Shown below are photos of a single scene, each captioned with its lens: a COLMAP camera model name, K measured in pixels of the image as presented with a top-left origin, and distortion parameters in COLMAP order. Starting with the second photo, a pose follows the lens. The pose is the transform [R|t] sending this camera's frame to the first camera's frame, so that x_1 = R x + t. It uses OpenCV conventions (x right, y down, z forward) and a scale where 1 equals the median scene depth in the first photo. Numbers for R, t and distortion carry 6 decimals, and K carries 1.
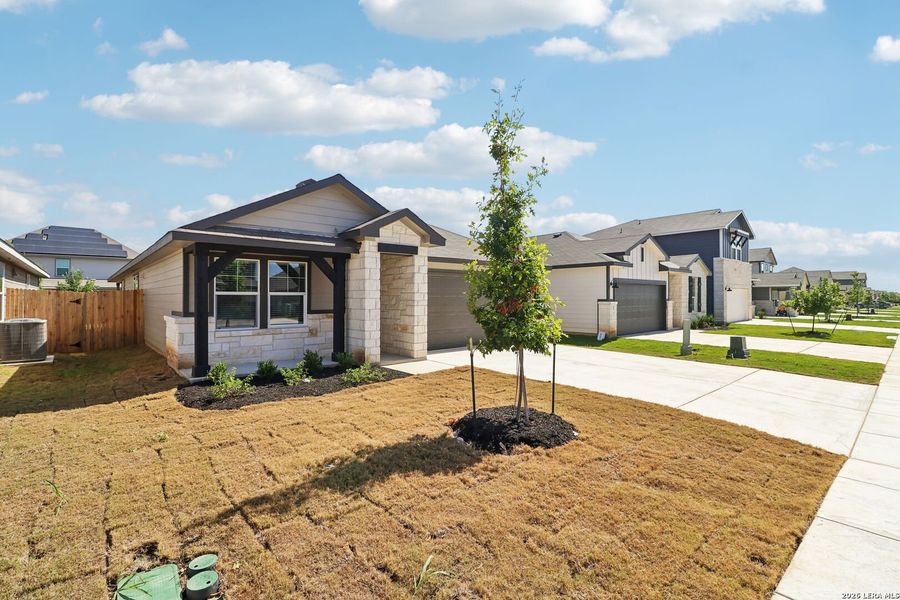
lens RADIAL K [[405.4, 0, 432.5], [0, 405.4, 293.9], [0, 0, 1]] dist [0.016394, -0.006618]
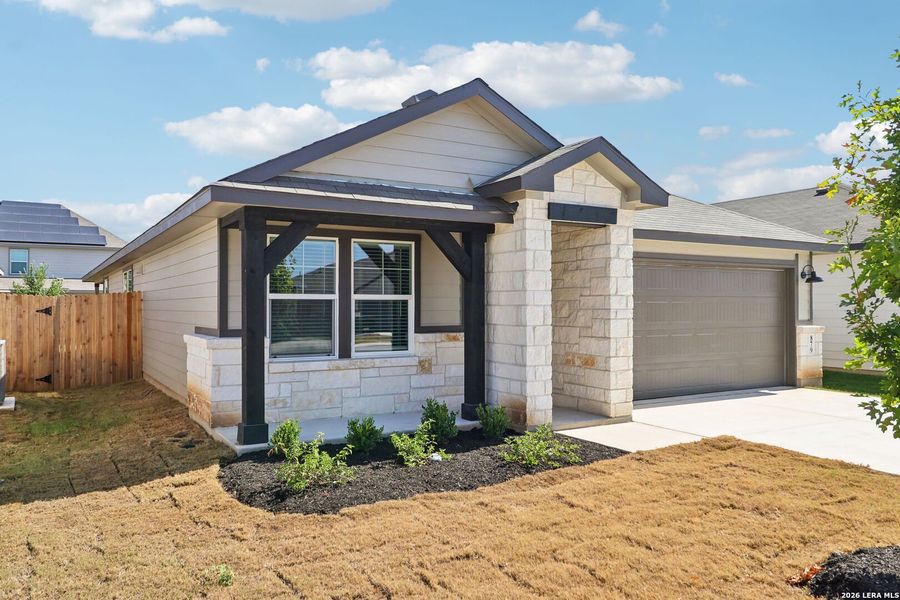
lens RADIAL K [[654.8, 0, 445.2], [0, 654.8, 297.5], [0, 0, 1]] dist [0.023422, 0.025767]
pose [[0.987096, -0.001593, -0.160122, -0.133091], [0.000827, 0.999988, -0.004849, 0.004540], [0.160127, 0.004654, 0.987085, 0.119044]]
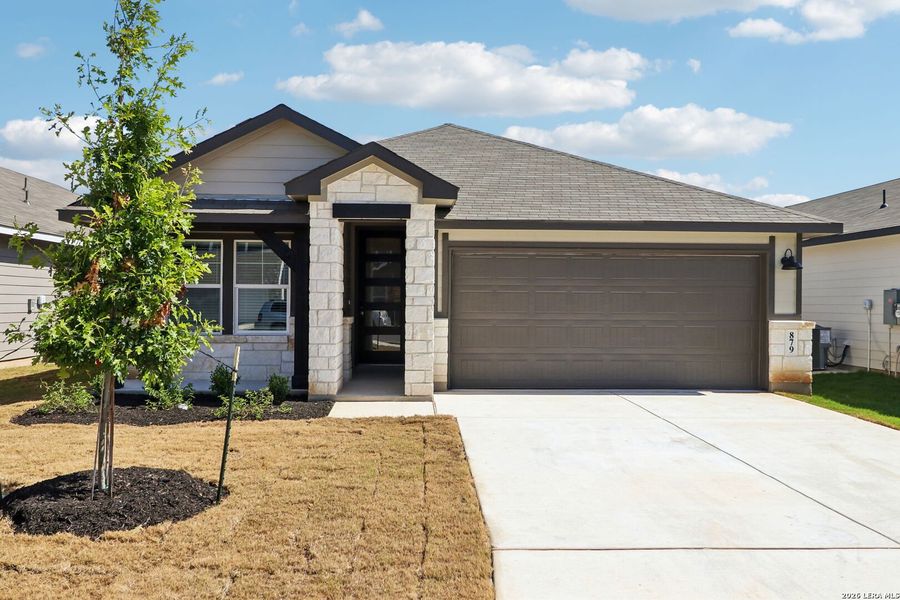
lens RADIAL K [[654.8, 0, 452.5], [0, 654.8, 295.1], [0, 0, 1]] dist [0.023422, 0.025767]
pose [[0.798635, -0.000158, -0.601815, 0.635045], [-0.003174, 0.999985, -0.004475, 0.019437], [0.601807, 0.005484, 0.798623, 0.311062]]
